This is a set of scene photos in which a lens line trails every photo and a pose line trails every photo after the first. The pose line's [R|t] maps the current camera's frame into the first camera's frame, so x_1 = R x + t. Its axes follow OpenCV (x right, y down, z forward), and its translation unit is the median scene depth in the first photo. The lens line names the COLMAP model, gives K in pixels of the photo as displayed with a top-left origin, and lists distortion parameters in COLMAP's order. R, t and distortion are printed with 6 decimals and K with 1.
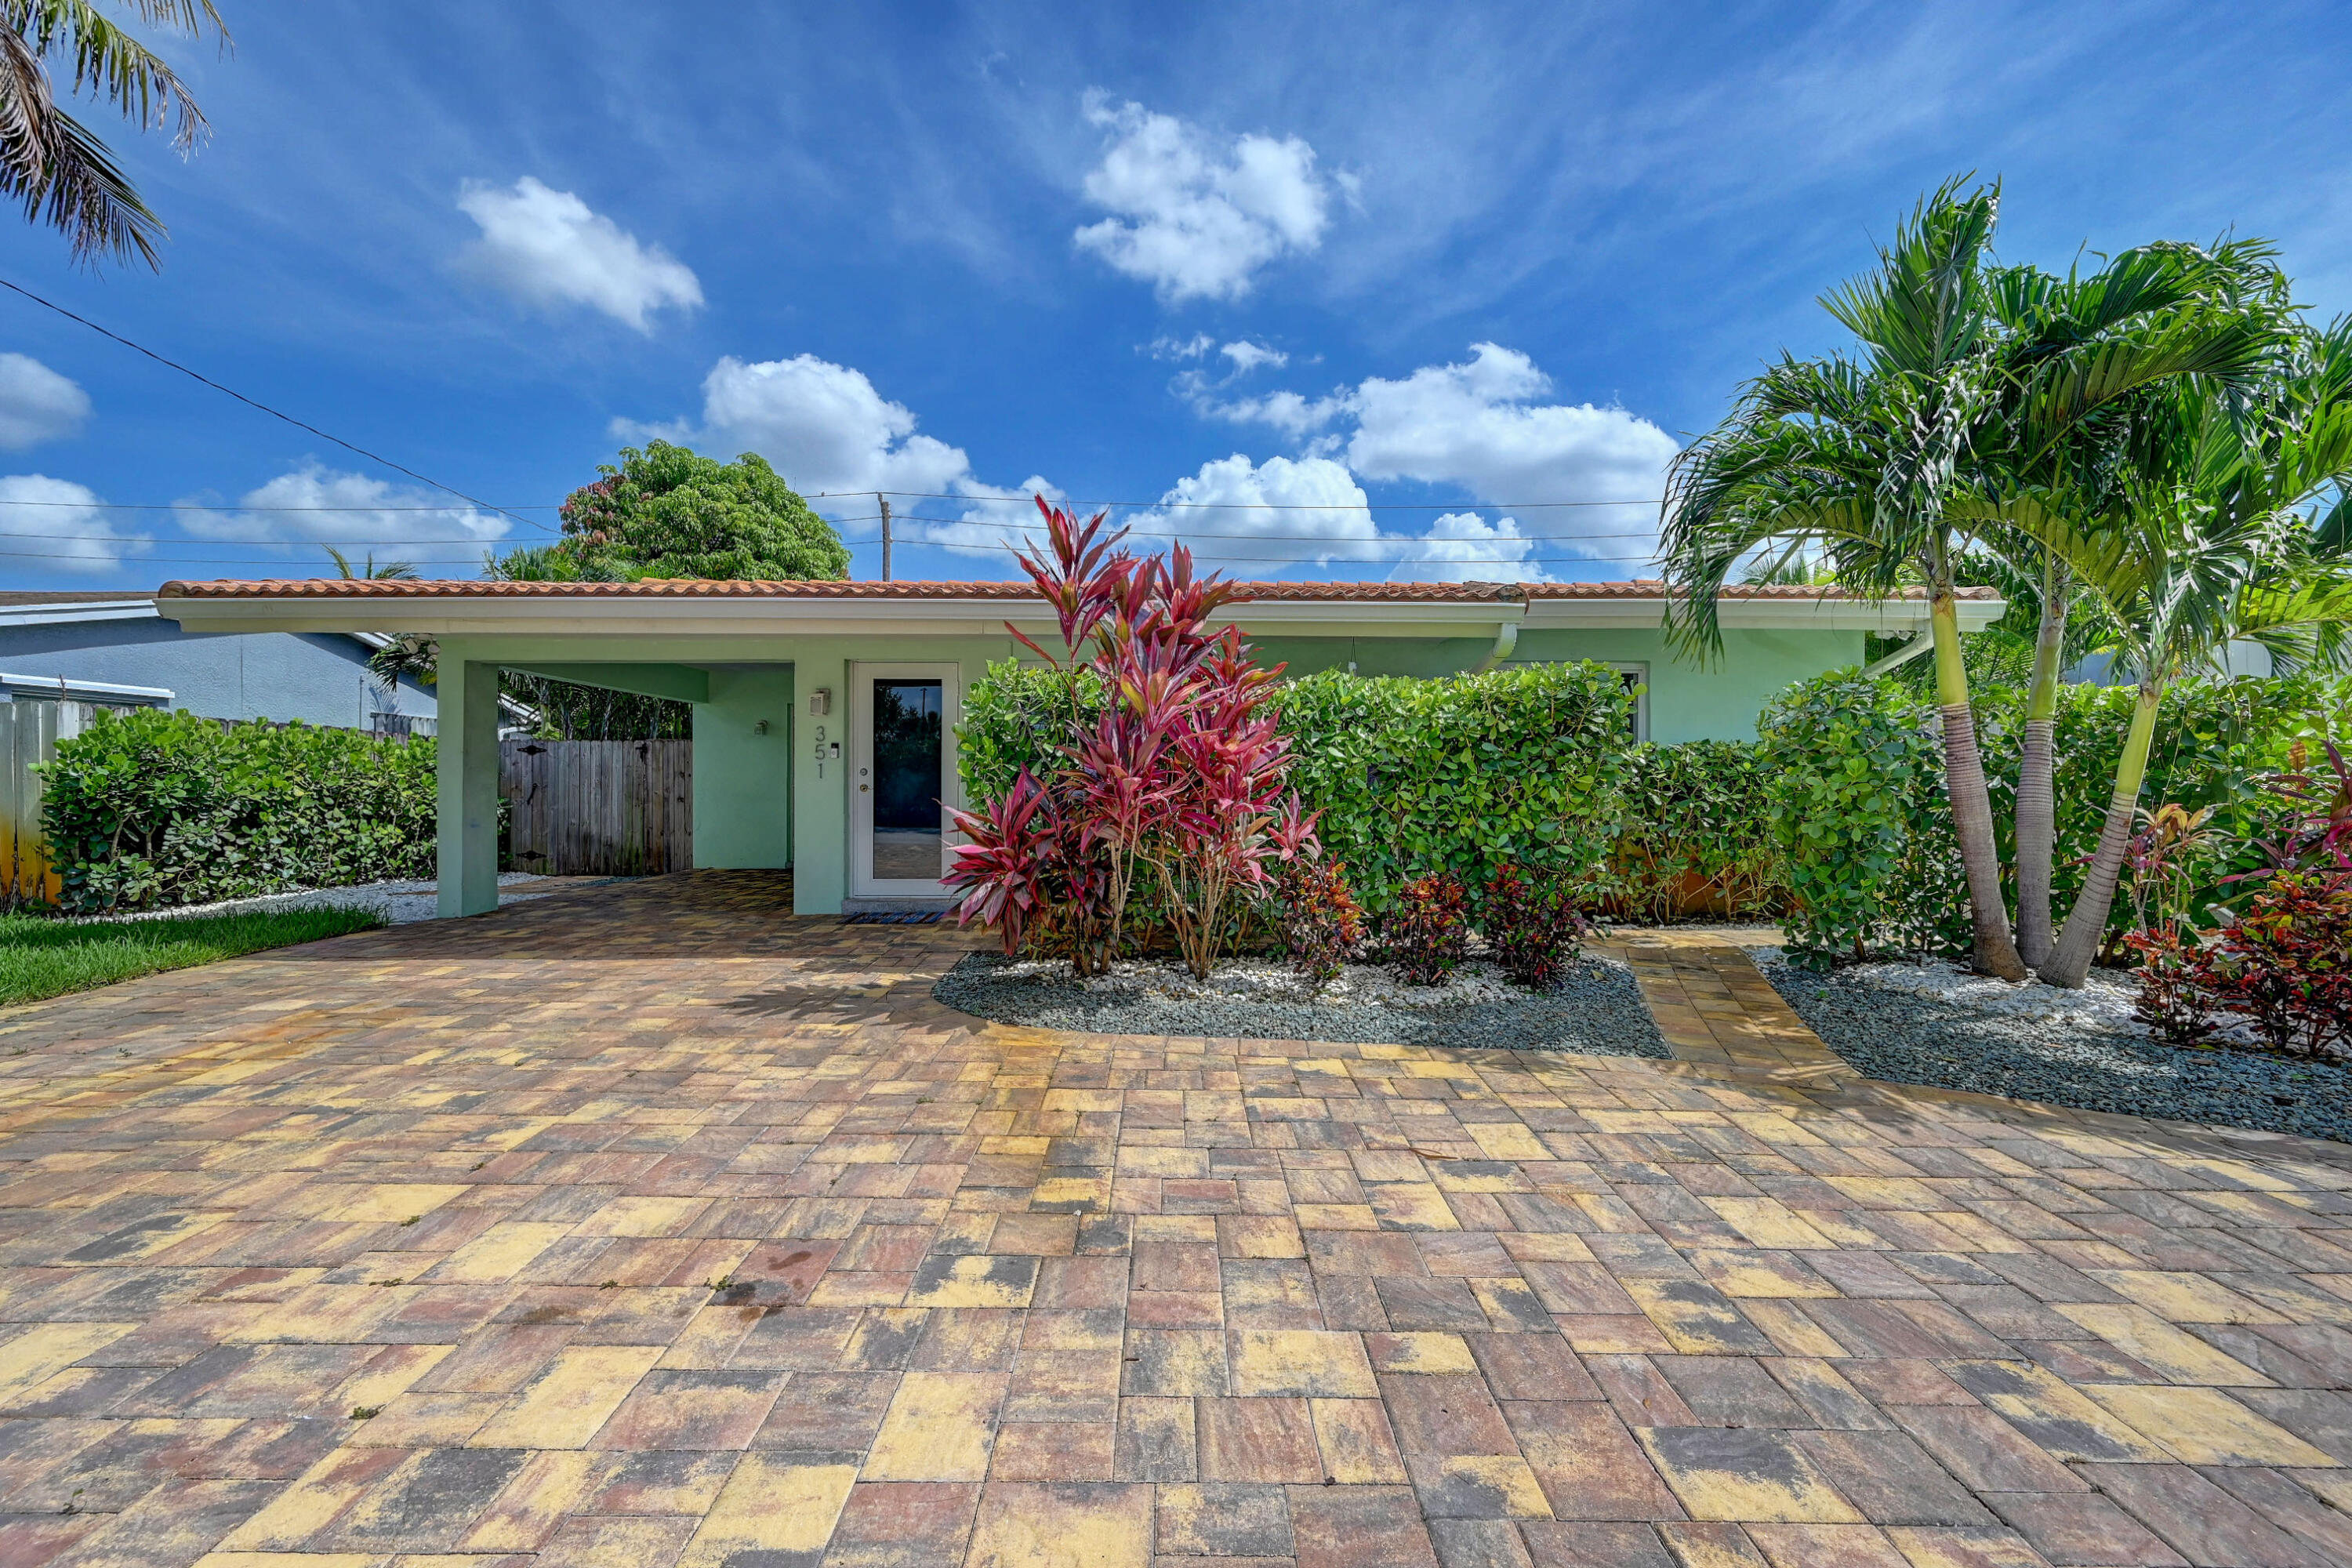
lens RADIAL K [[936.6, 0, 1191.2], [0, 936.6, 786.9], [0, 0, 1]] dist [-0.001592, 0.000080]
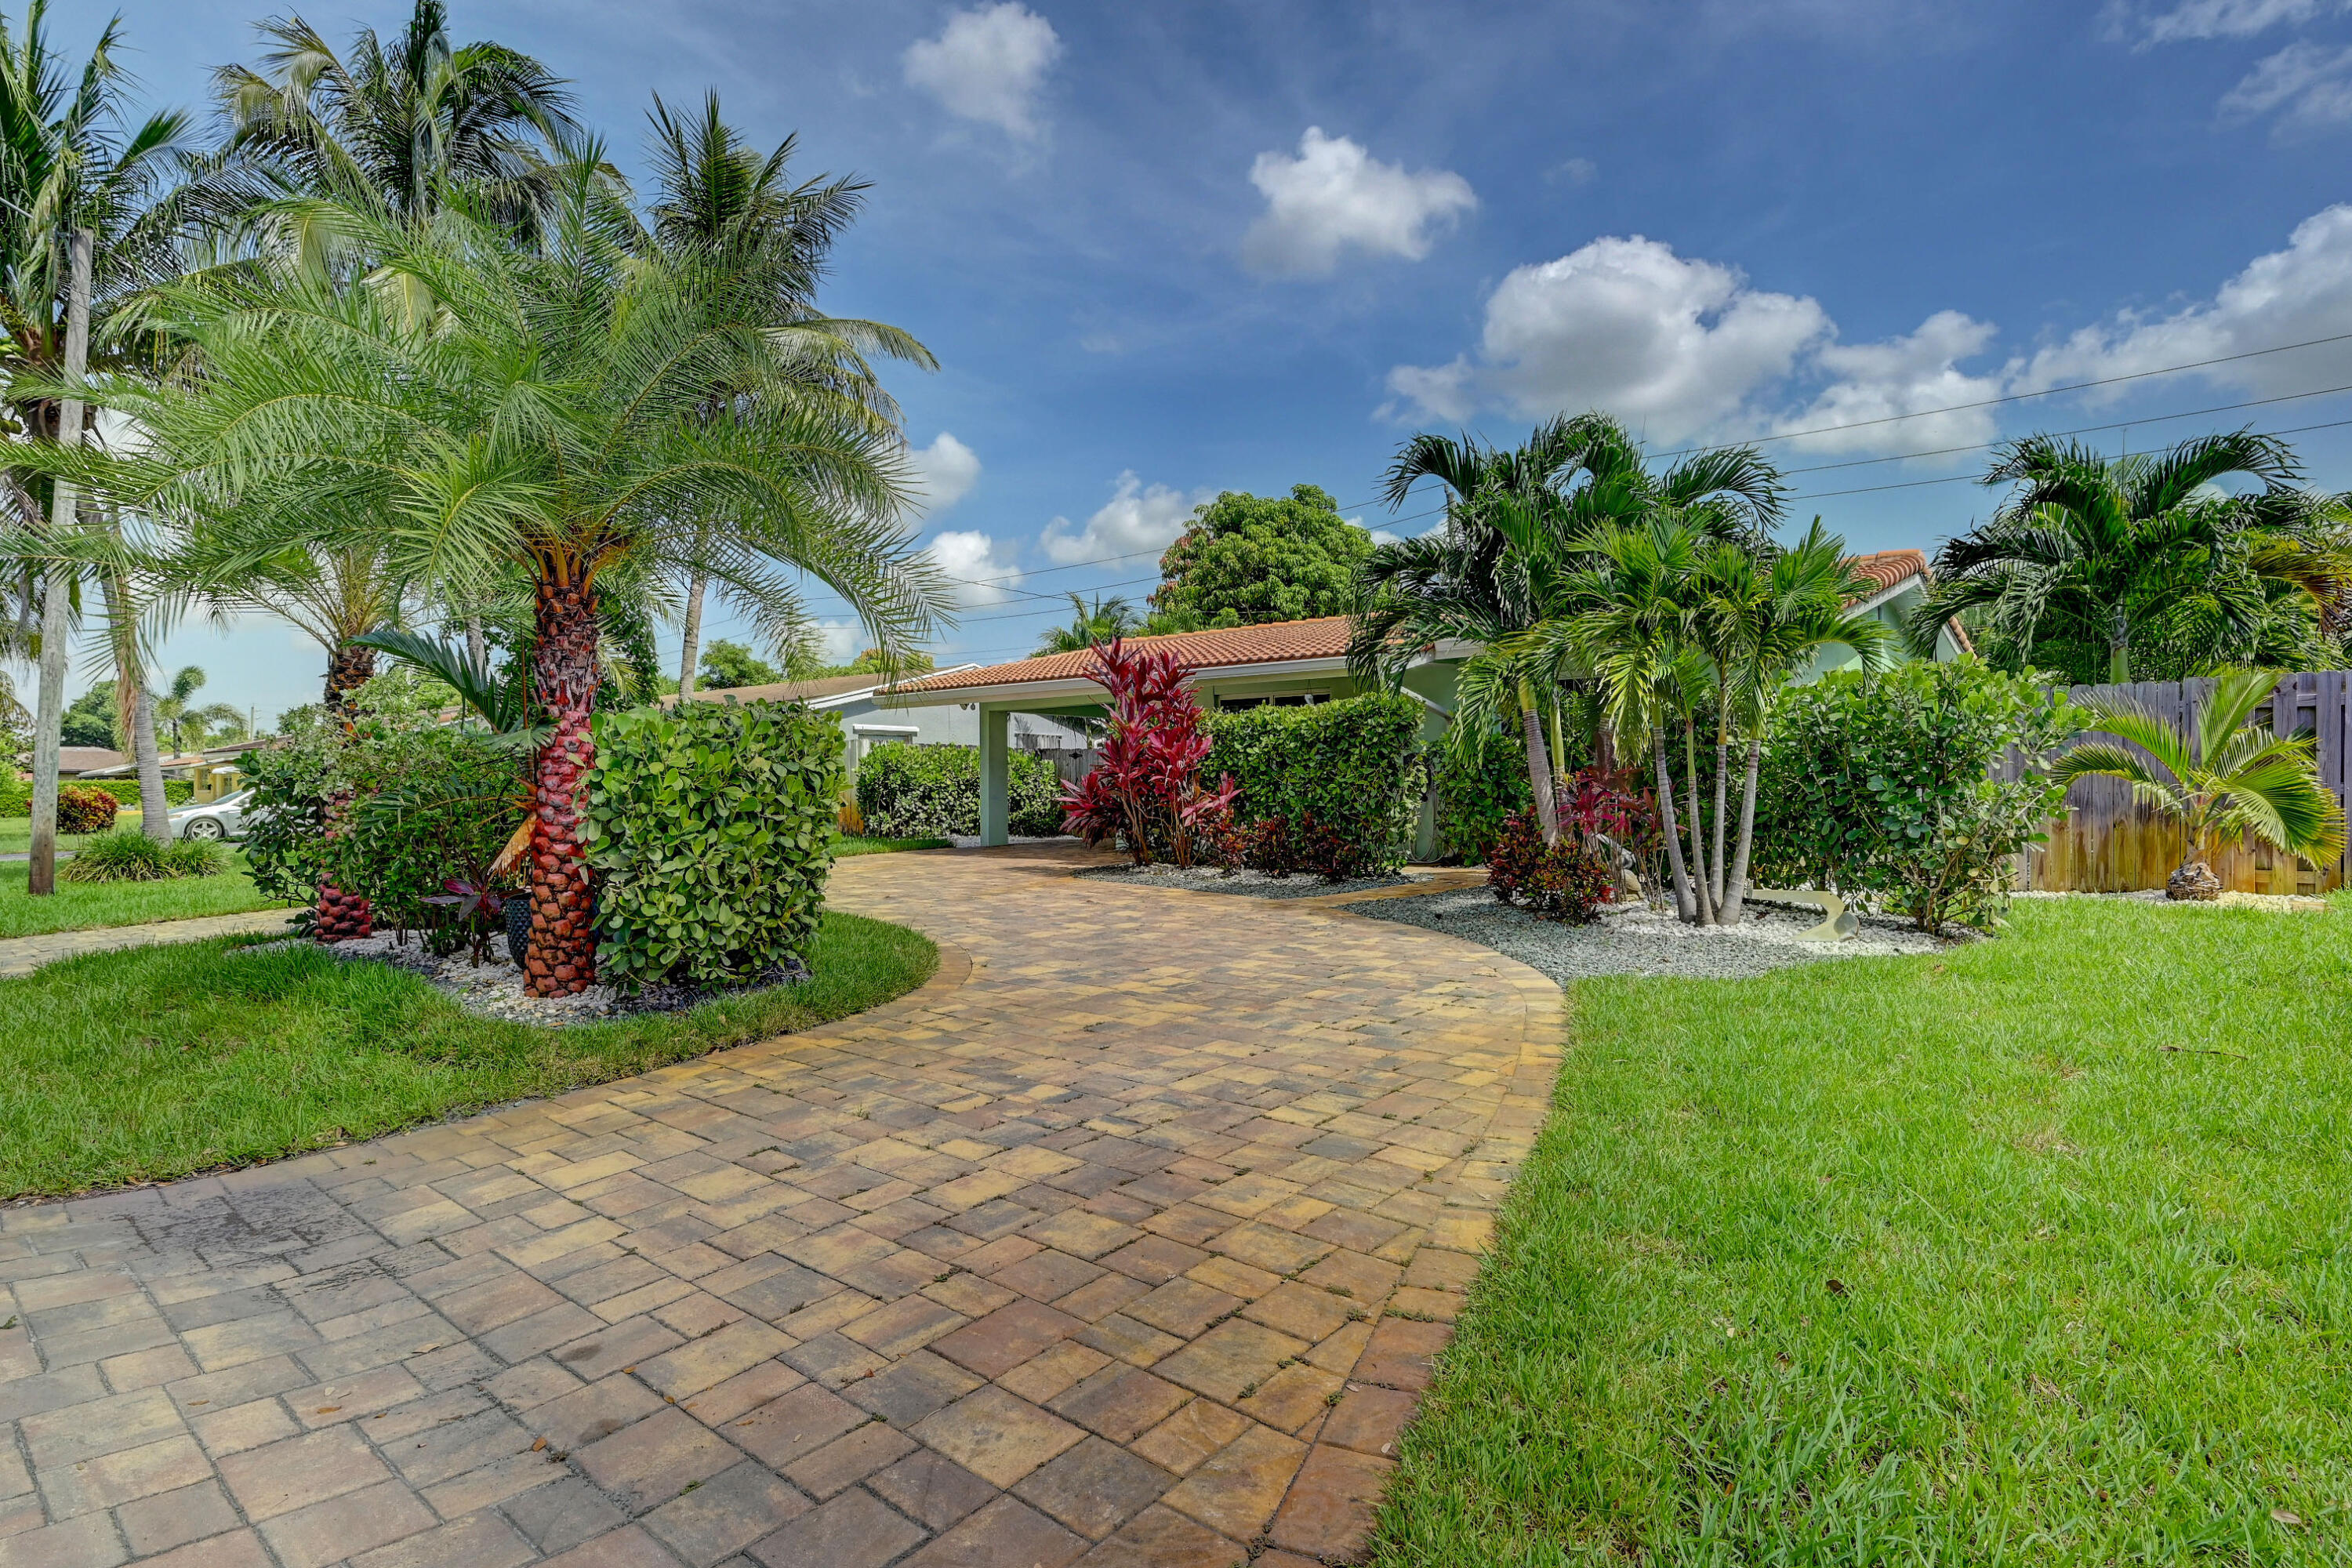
lens RADIAL K [[1248.0, 0, 1182.0], [0, 1248.0, 782.9], [0, 0, 1]] dist [-0.005484, -0.002429]
pose [[0.745265, -0.003422, -0.666760, 0.055918], [0.003724, 0.999993, -0.000969, 0.000626], [0.666758, -0.001761, 0.745272, -0.028865]]
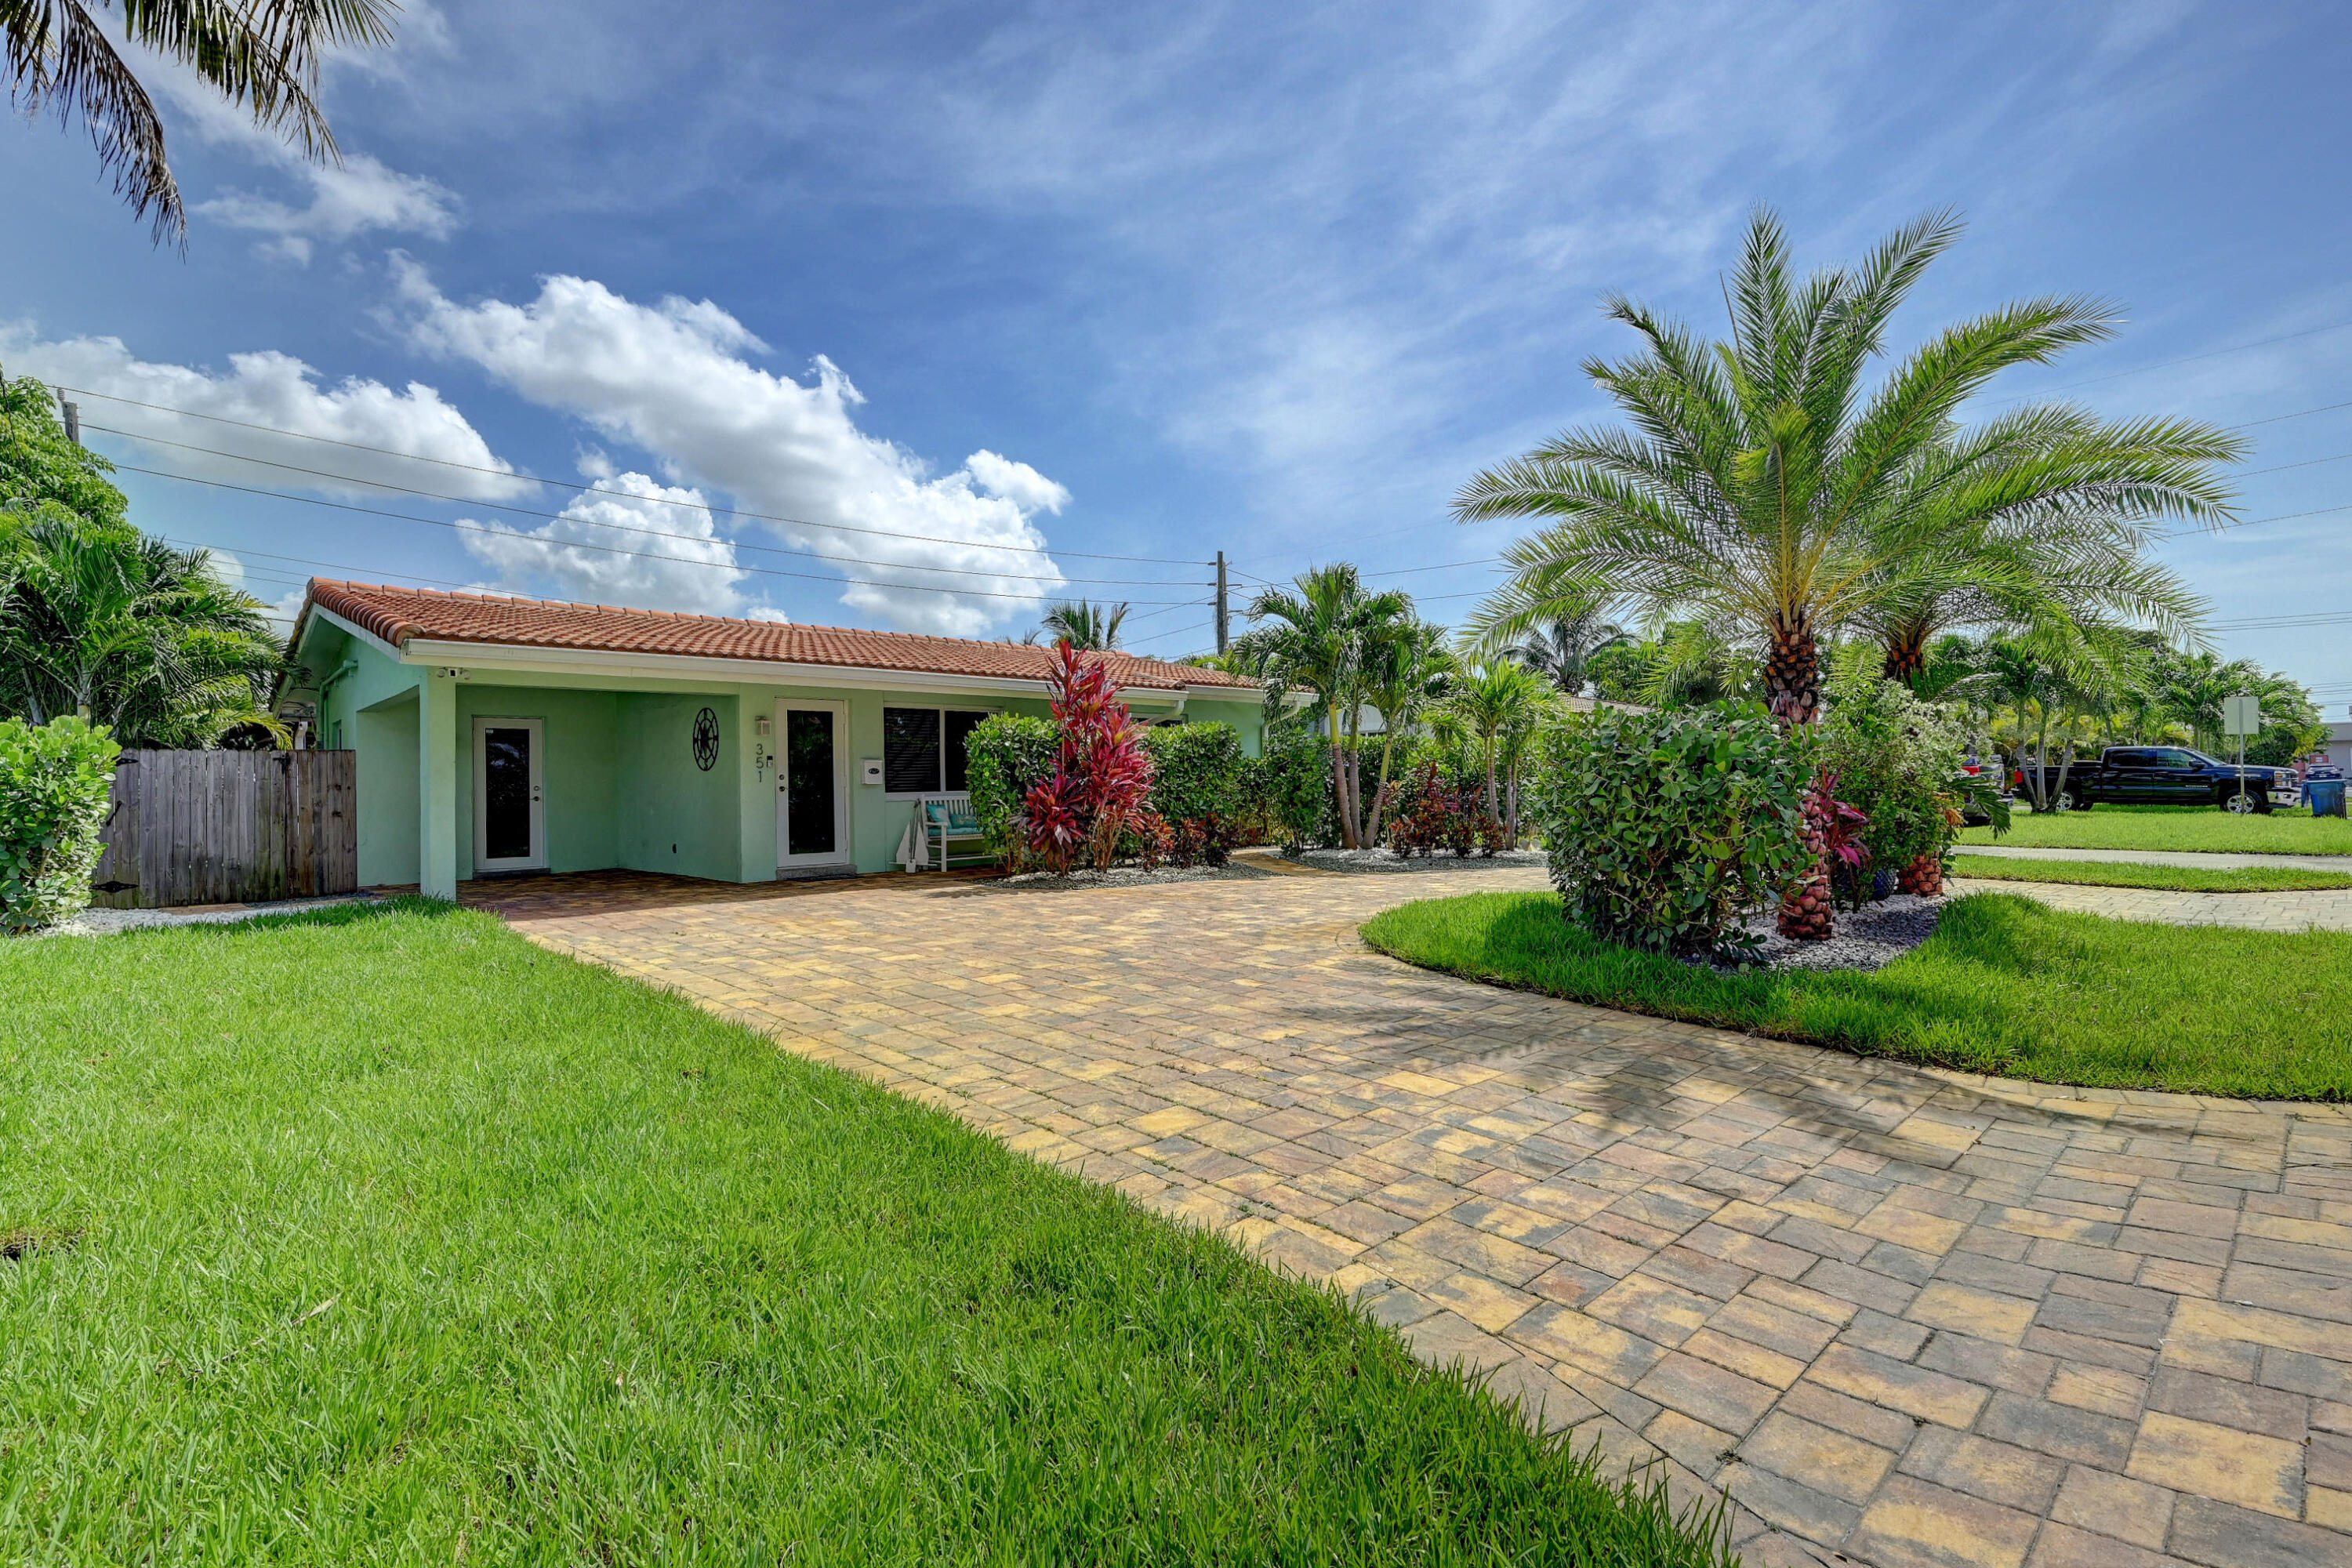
lens RADIAL K [[1149.6, 0, 1174.5], [0, 1149.6, 784.4], [0, 0, 1]] dist [-0.028272, -0.000317]
pose [[0.714886, -0.014401, 0.699092, -0.054979], [0.027655, 0.999588, -0.007689, 0.001143], [-0.698693, 0.024830, 0.714990, -0.030411]]
